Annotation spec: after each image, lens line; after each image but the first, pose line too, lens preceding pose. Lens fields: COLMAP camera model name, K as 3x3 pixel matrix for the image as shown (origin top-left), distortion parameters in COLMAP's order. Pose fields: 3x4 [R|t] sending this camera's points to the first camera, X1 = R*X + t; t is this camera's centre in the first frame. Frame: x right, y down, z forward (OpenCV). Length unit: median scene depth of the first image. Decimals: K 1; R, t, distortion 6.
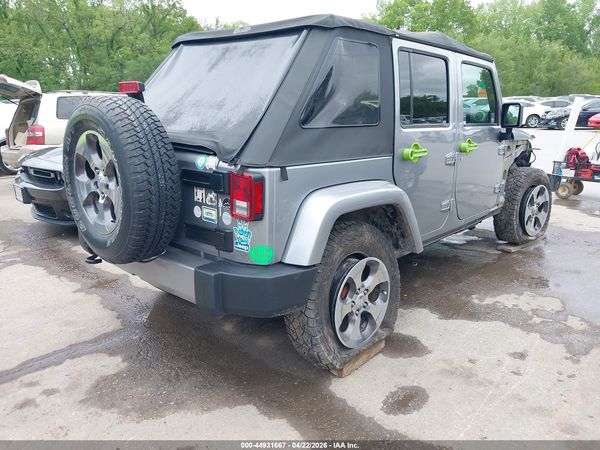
lens RADIAL K [[480.2, 0, 299.1], [0, 480.2, 223.1], [0, 0, 1]] dist [0.022367, -0.030668]
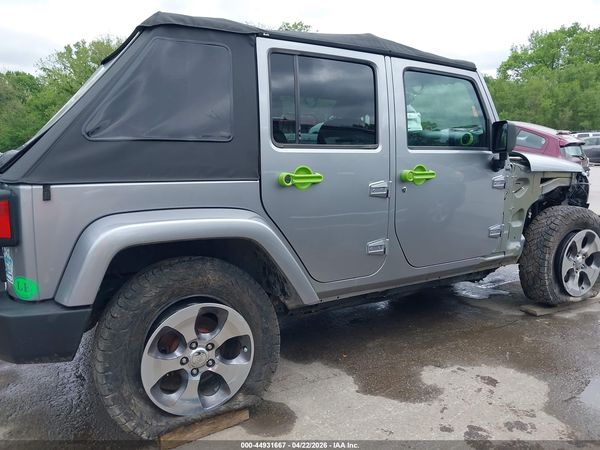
lens RADIAL K [[480.2, 0, 300.7], [0, 480.2, 225.4], [0, 0, 1]] dist [0.022367, -0.030668]
pose [[0.958052, 0.038394, -0.284012, 0.469863], [-0.060086, 0.995870, -0.068059, -0.011839], [0.280226, 0.082269, 0.956402, 0.236952]]
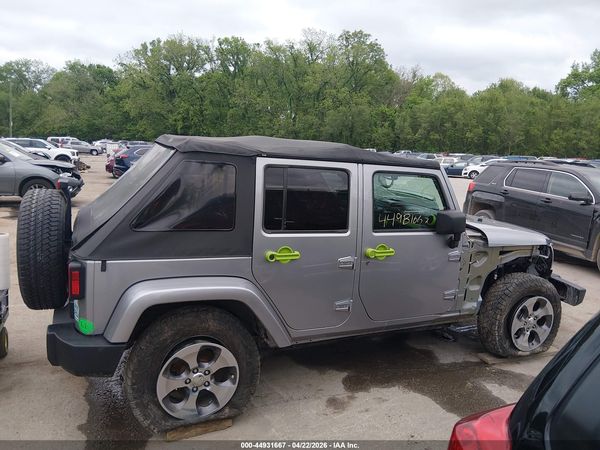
lens RADIAL K [[460.0, 0, 299.9], [0, 460.0, 227.3], [0, 0, 1]] dist [0.040726, -0.047681]
pose [[0.918153, 0.118267, -0.378163, 0.664580], [-0.146559, 0.988093, -0.046819, -0.165385], [0.368123, 0.098410, 0.924554, 0.031893]]
